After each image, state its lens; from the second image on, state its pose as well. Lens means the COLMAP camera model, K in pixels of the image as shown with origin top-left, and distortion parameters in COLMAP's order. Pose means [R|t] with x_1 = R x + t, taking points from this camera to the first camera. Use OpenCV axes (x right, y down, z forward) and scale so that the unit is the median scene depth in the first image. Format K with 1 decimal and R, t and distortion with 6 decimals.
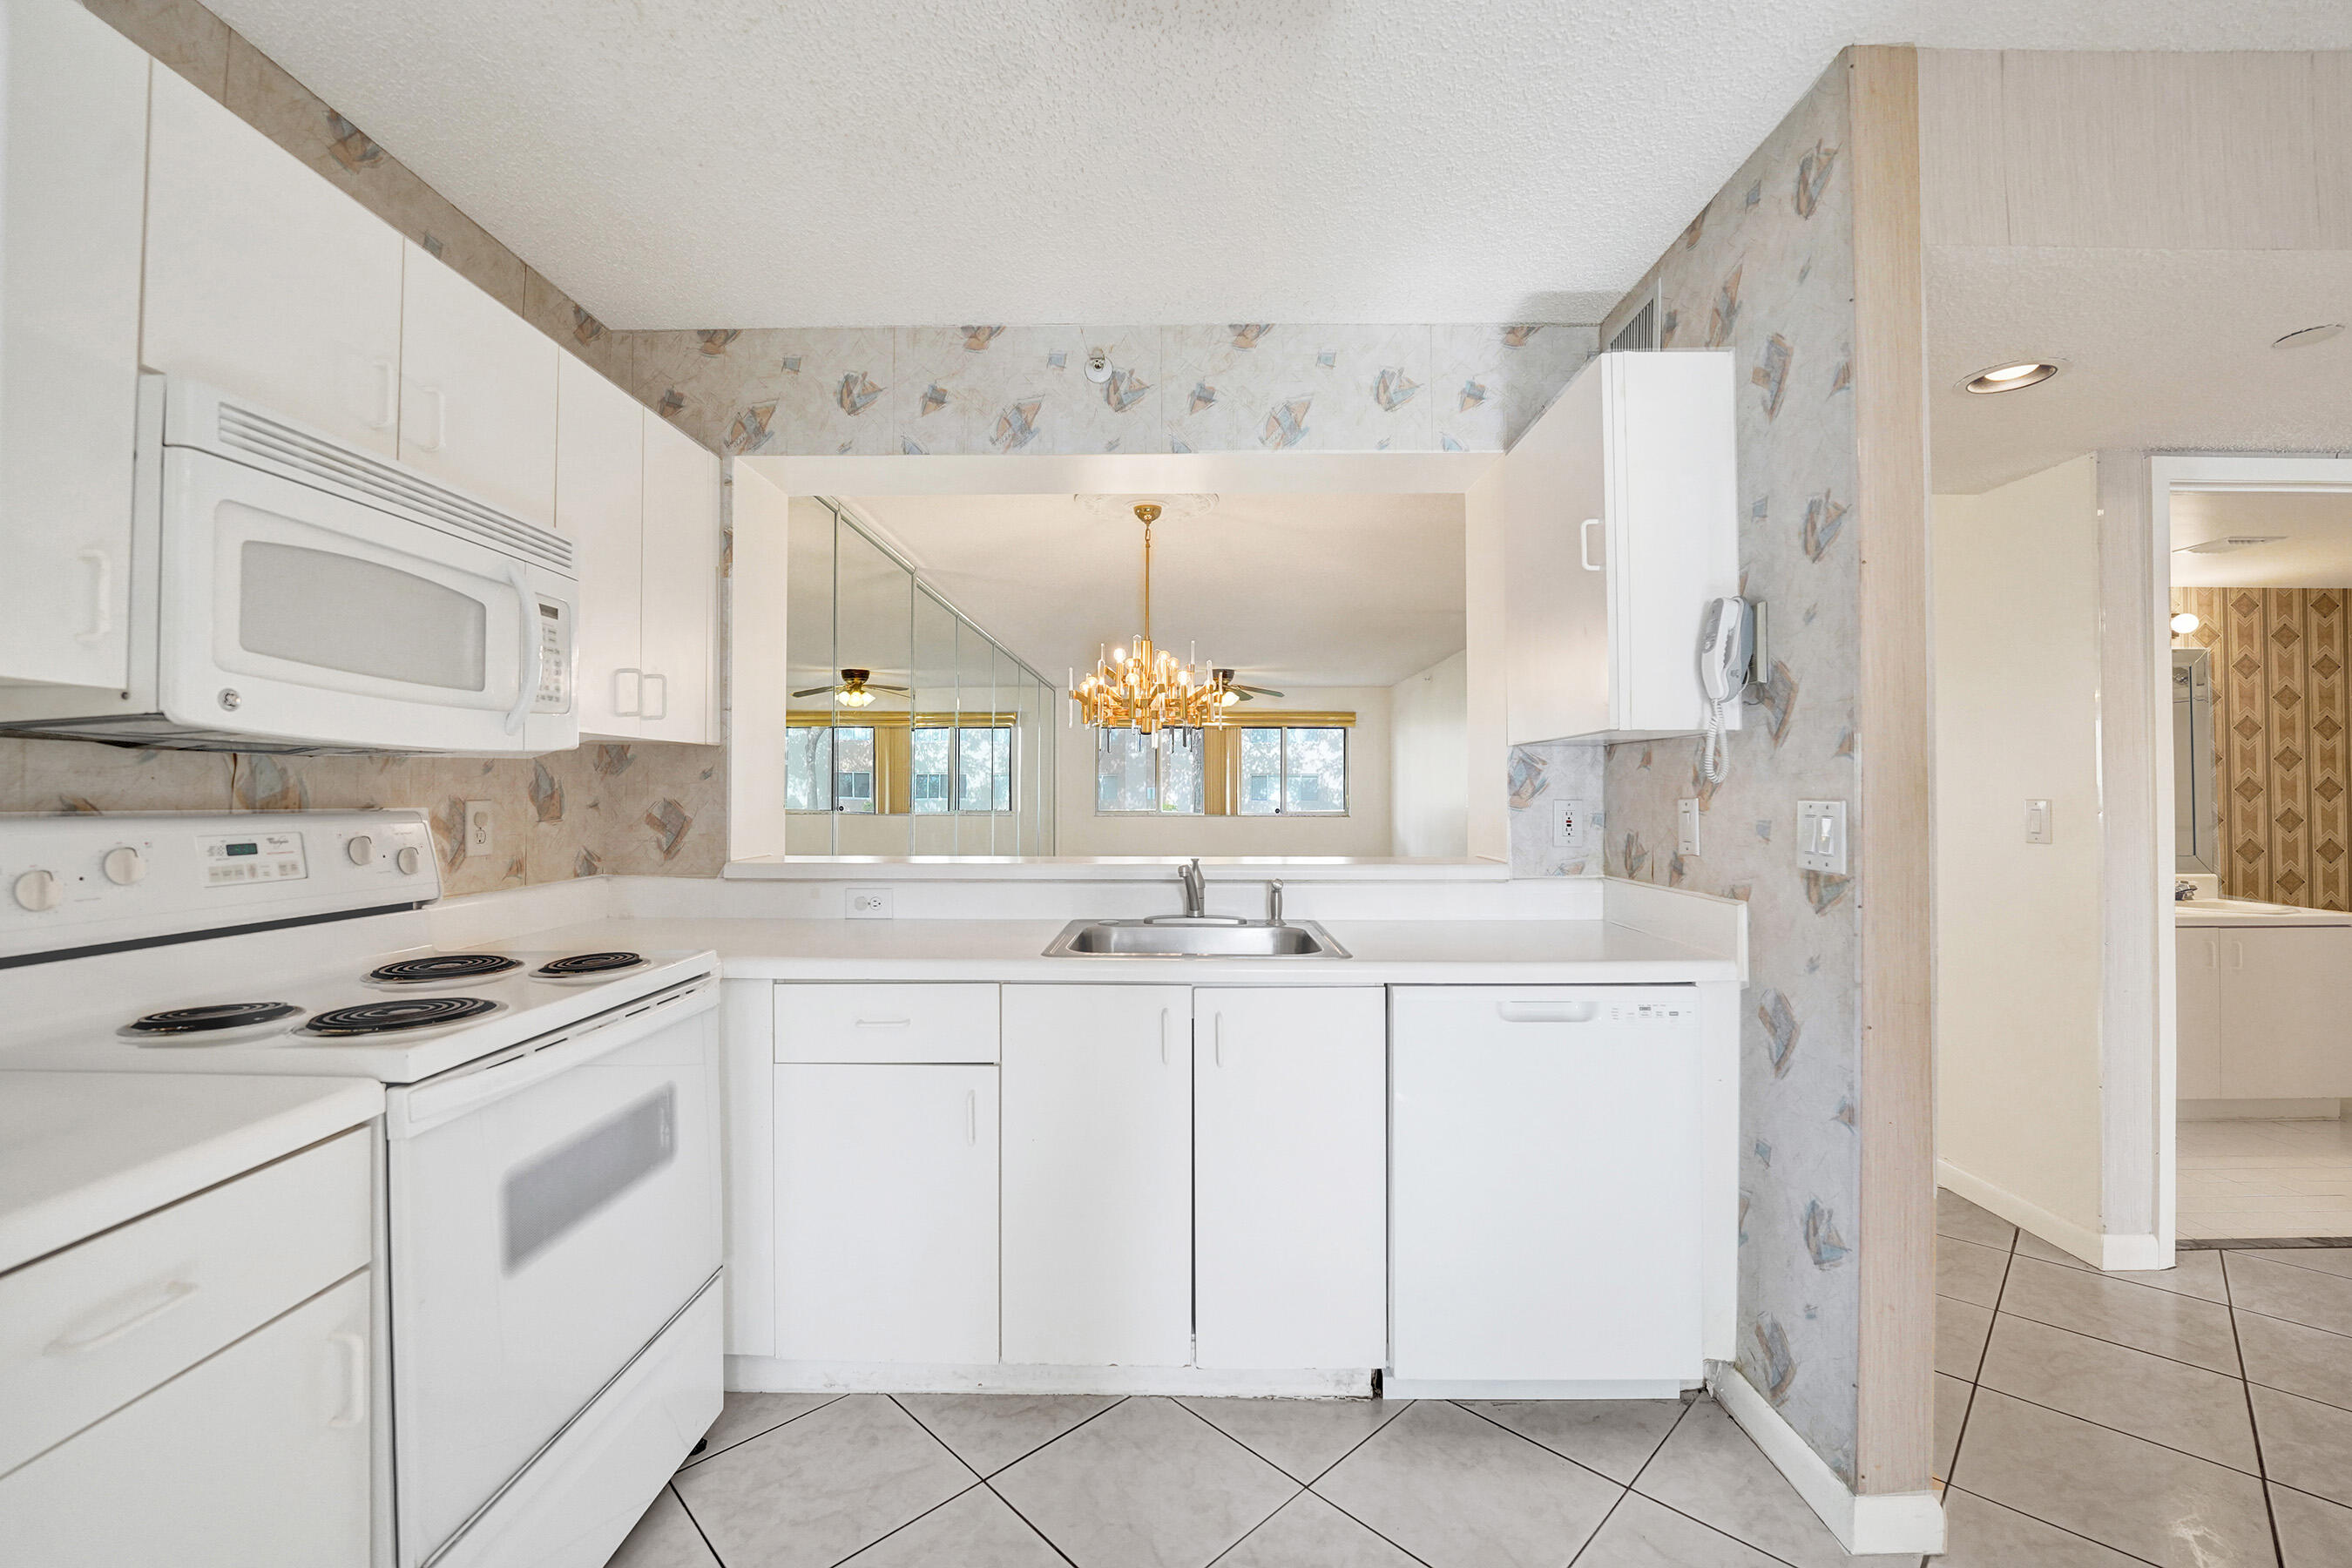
lens RADIAL K [[963.2, 0, 1167.8], [0, 963.2, 781.5], [0, 0, 1]] dist [-0.027950, 0.002743]
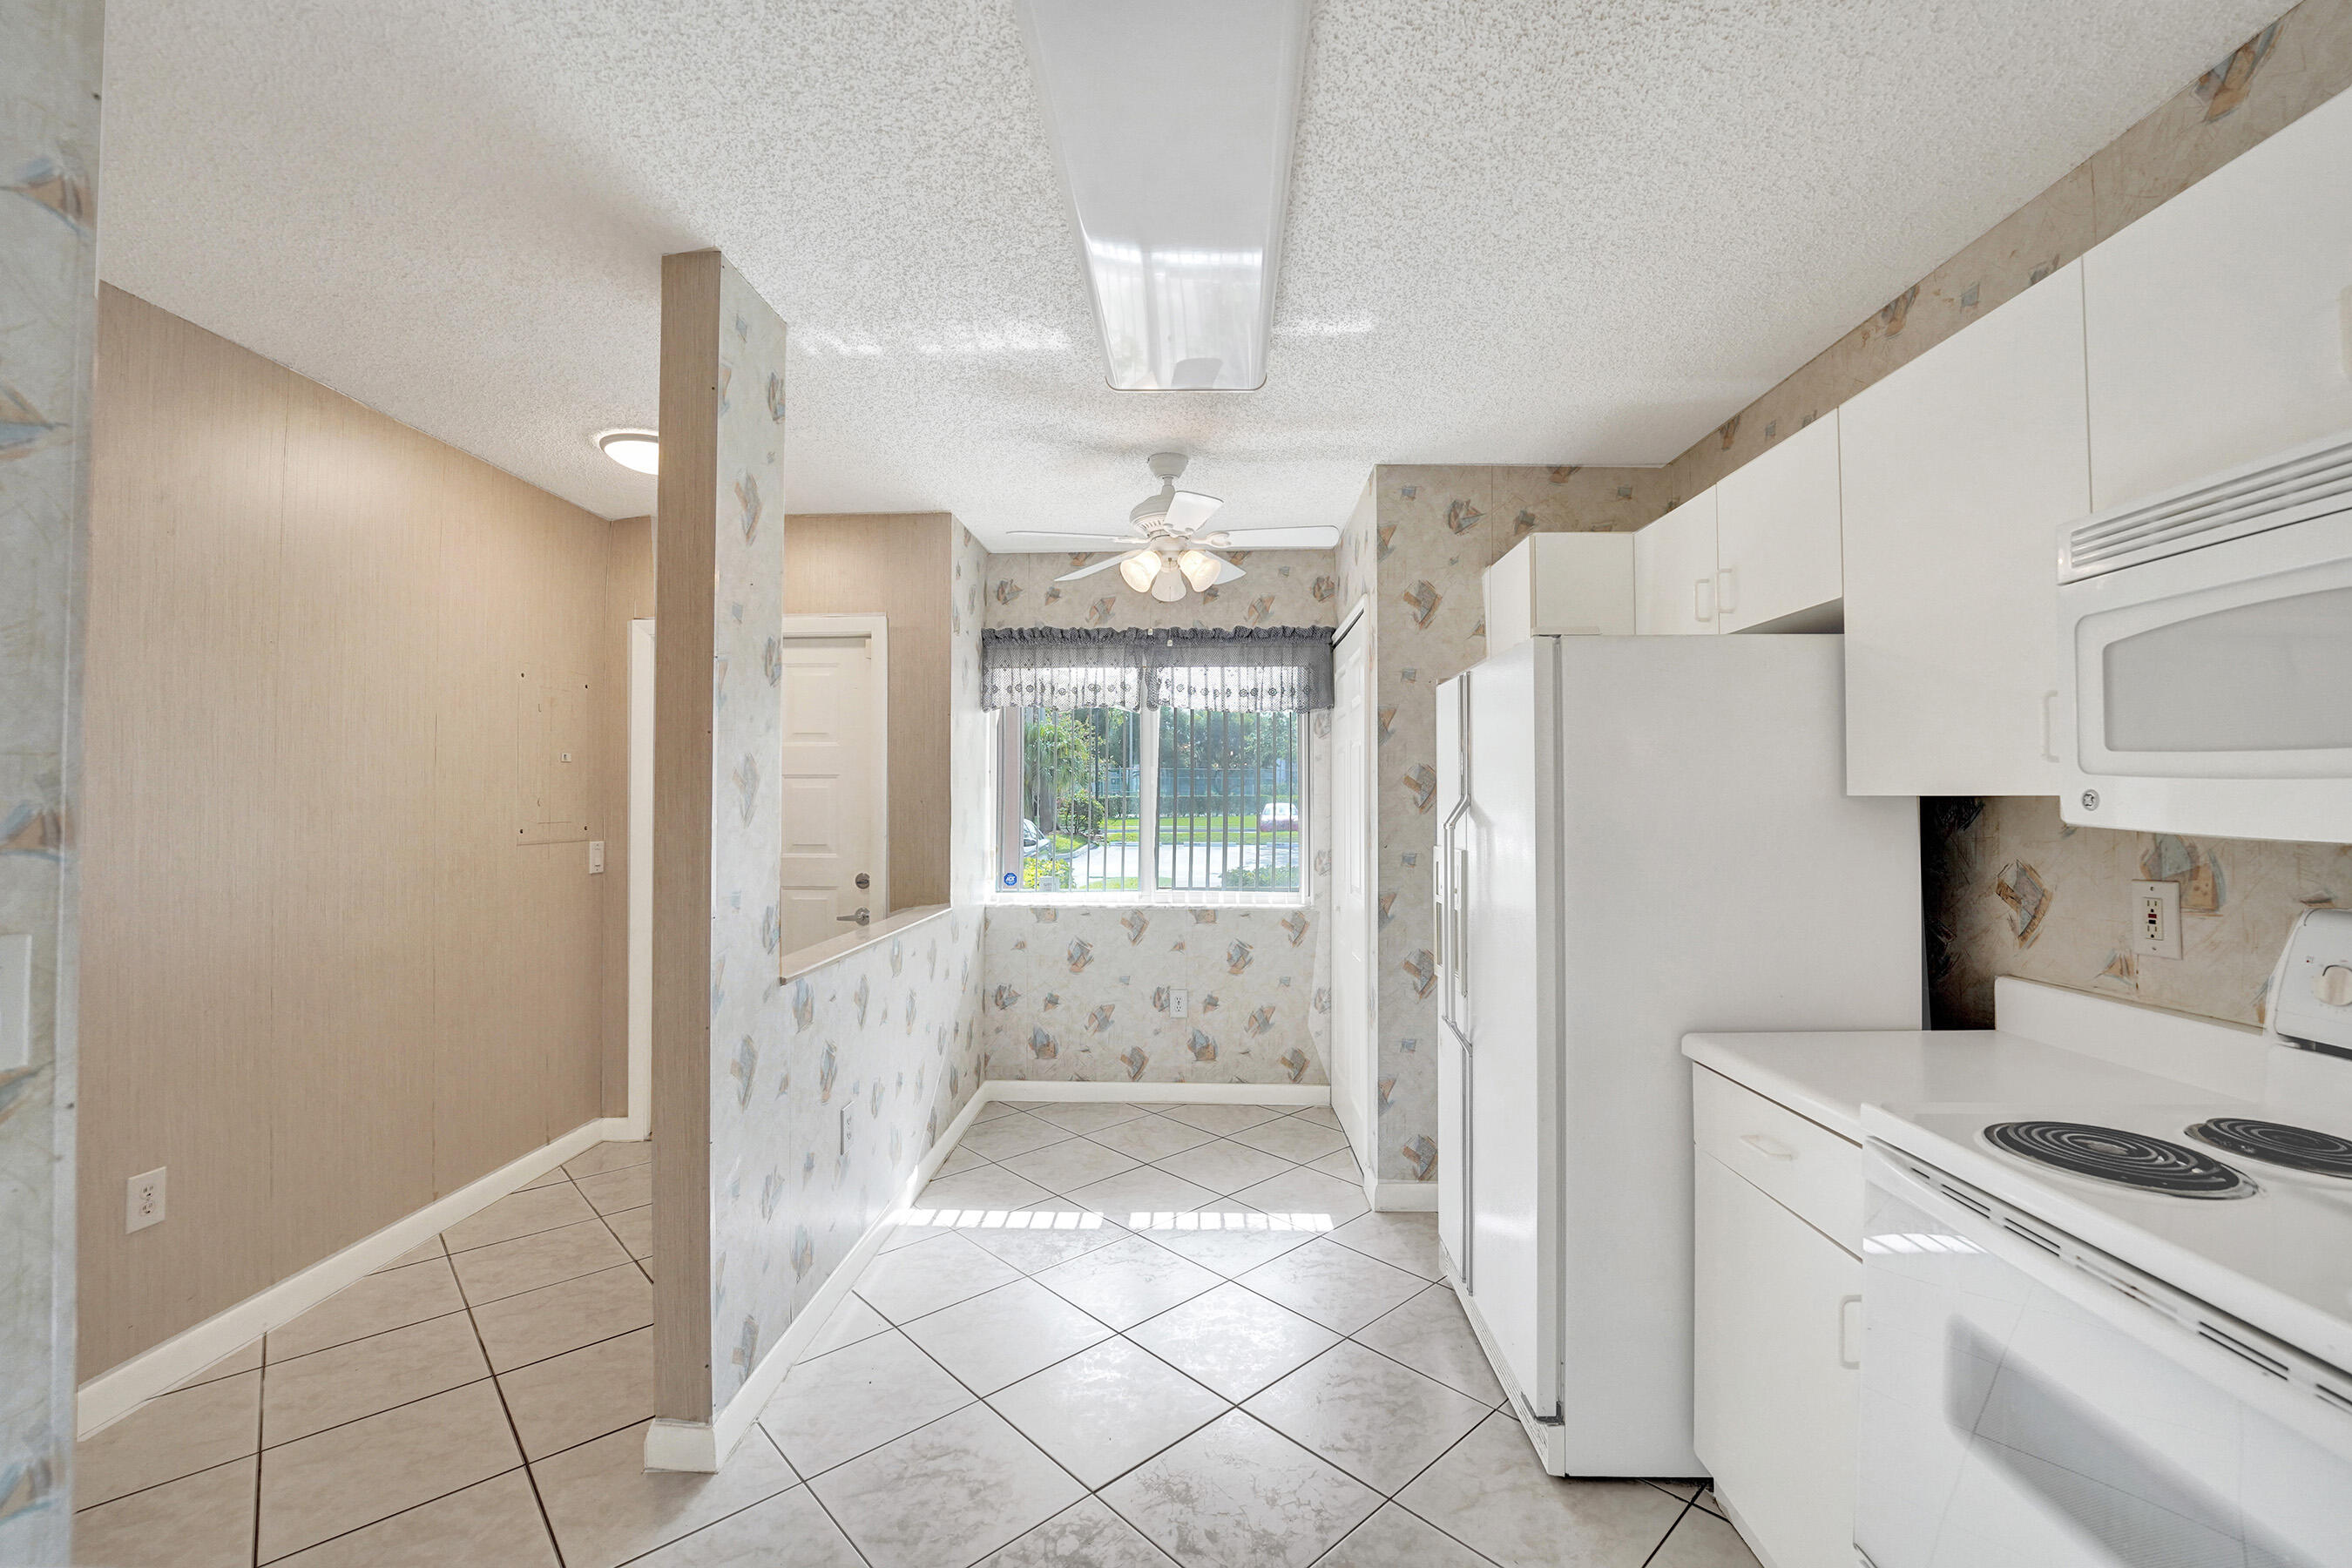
lens RADIAL K [[963.2, 0, 1170.7], [0, 963.2, 779.5], [0, 0, 1]] dist [-0.027950, 0.002743]
pose [[-0.999825, -0.002648, 0.018506, 0.016240], [-0.003277, 0.999414, -0.034062, -0.032558], [-0.018405, -0.034117, -0.999248, 0.972125]]
